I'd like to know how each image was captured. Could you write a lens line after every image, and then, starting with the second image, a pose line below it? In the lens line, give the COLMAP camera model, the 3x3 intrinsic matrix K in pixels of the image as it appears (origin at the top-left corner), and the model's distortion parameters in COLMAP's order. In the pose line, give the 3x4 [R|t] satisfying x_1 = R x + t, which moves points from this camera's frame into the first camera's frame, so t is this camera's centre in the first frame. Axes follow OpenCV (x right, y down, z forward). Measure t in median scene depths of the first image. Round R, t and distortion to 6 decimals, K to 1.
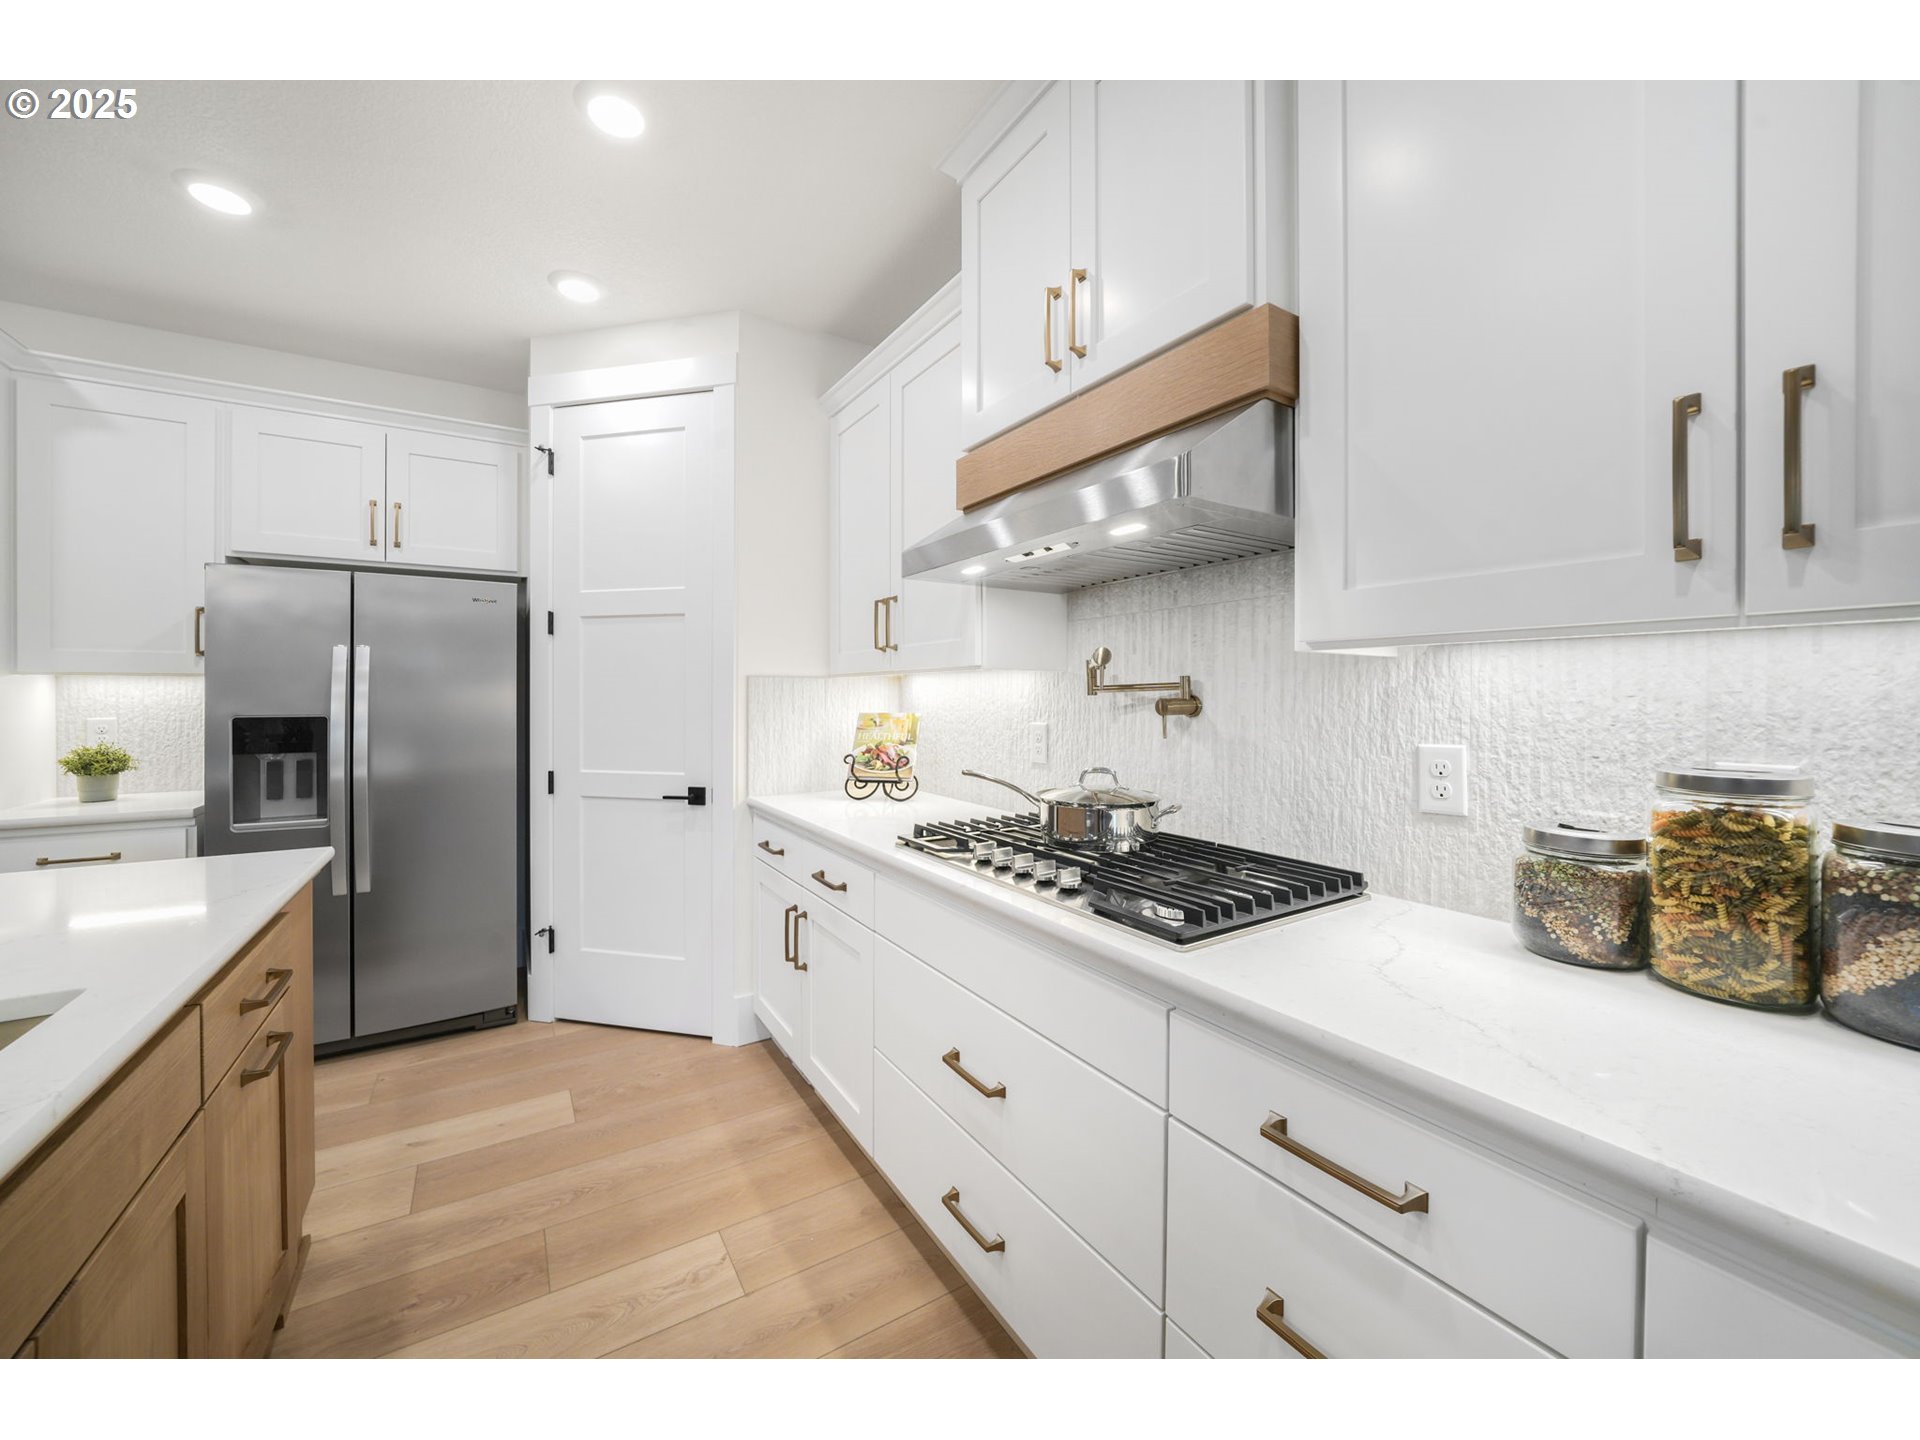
lens RADIAL K [[756.1, 0, 942.1], [0, 756.1, 694.6], [0, 0, 1]] dist [-0.010538, 0.000309]
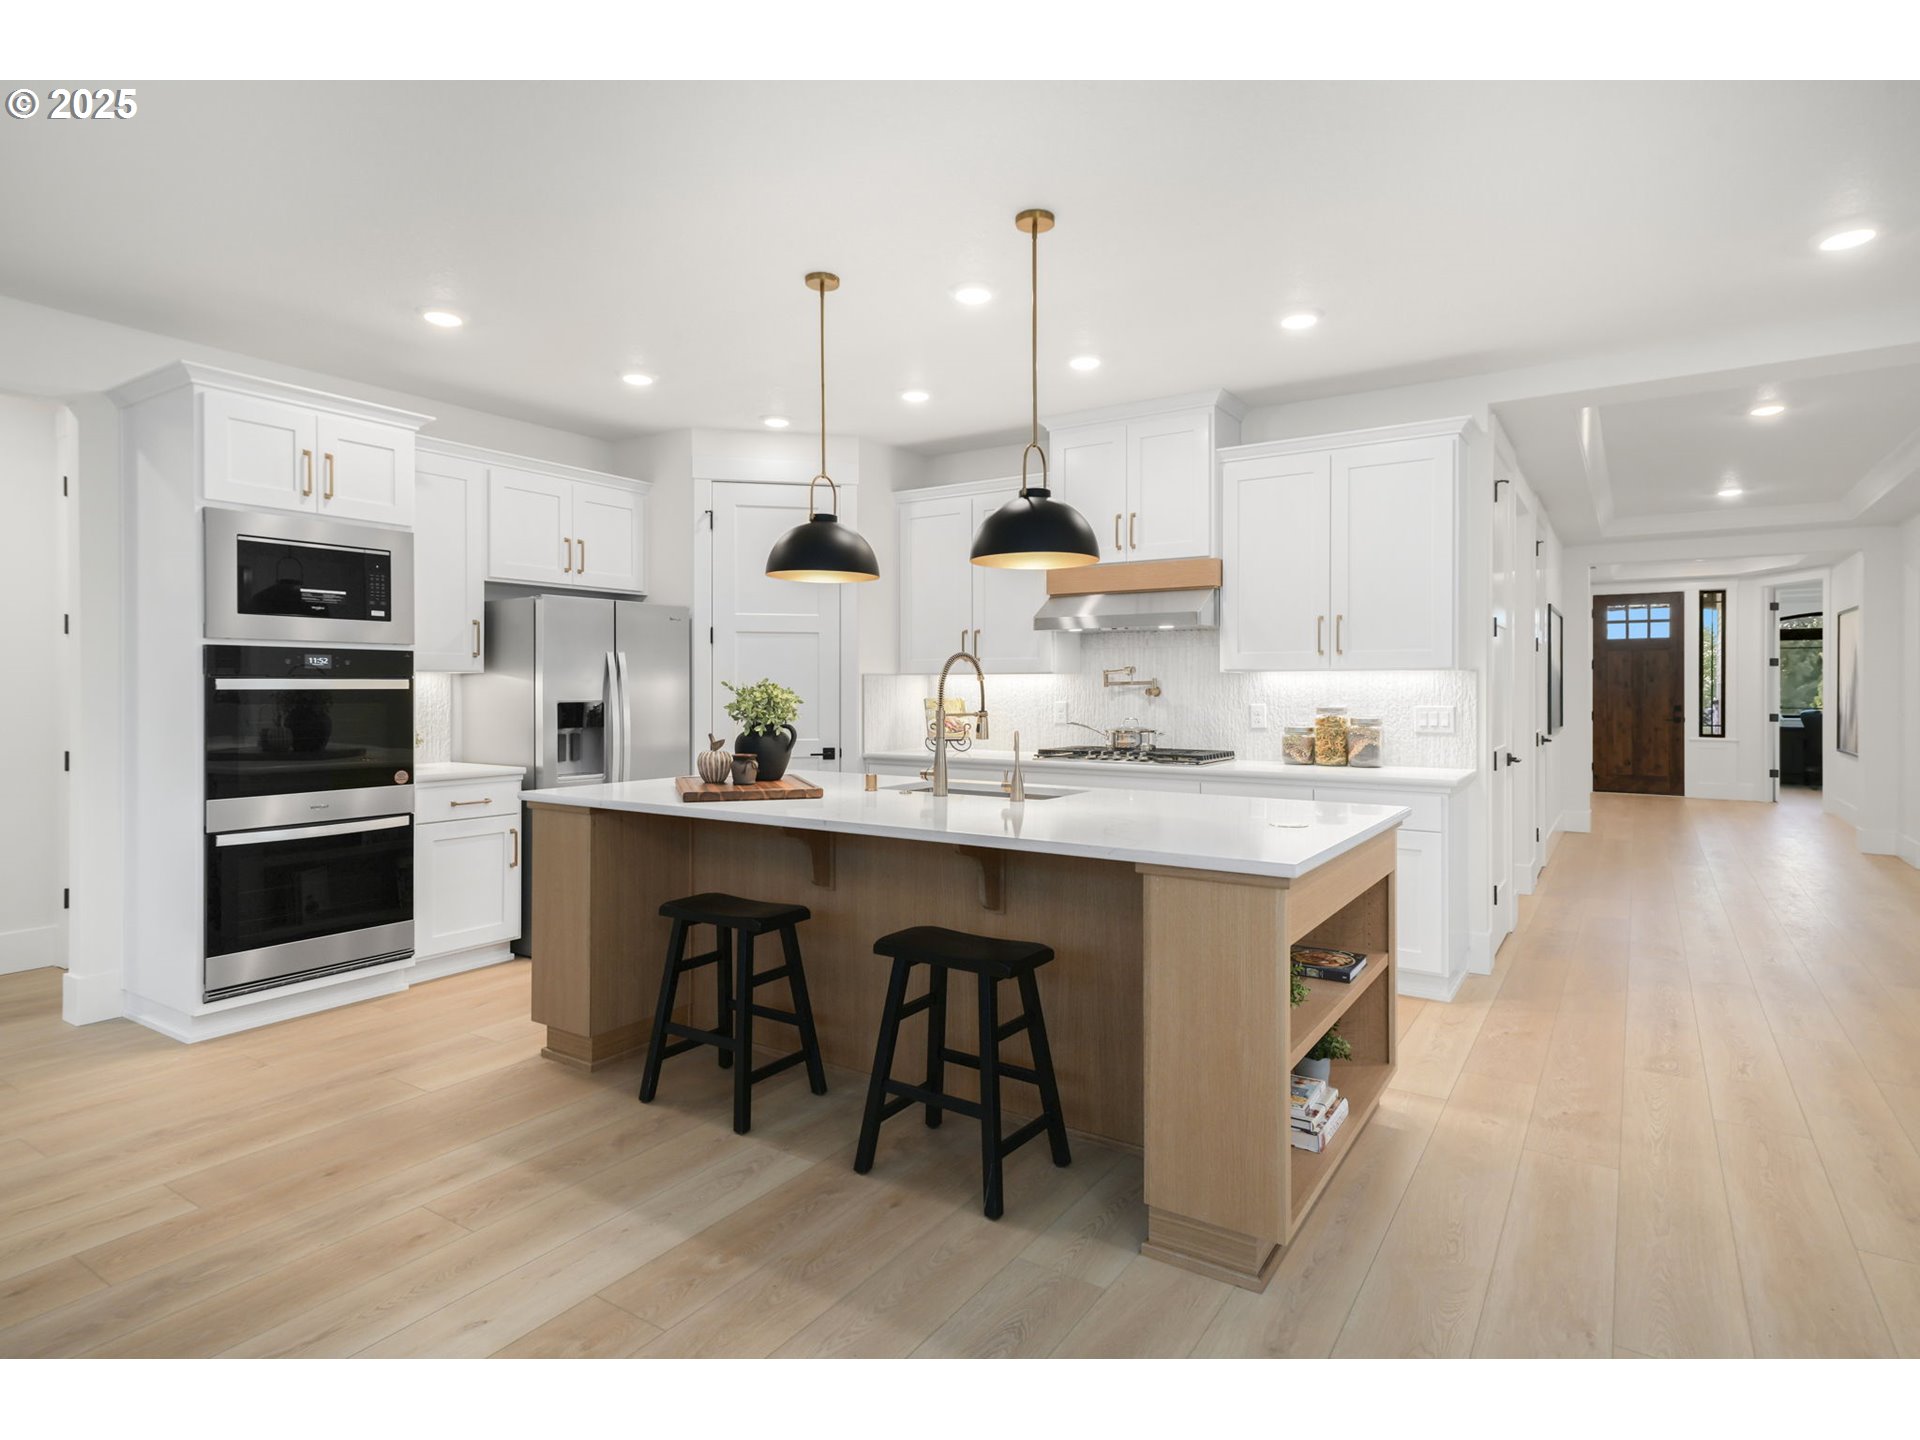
lens RADIAL K [[1005.9, 0, 963.1], [0, 1005.9, 689.3], [0, 0, 1]] dist [0.018973, 0.000588]
pose [[0.920681, -0.000380, 0.390316, -1.920310], [-0.000143, 0.999999, 0.001312, 0.006127], [-0.390317, -0.001264, 0.920680, -2.150223]]
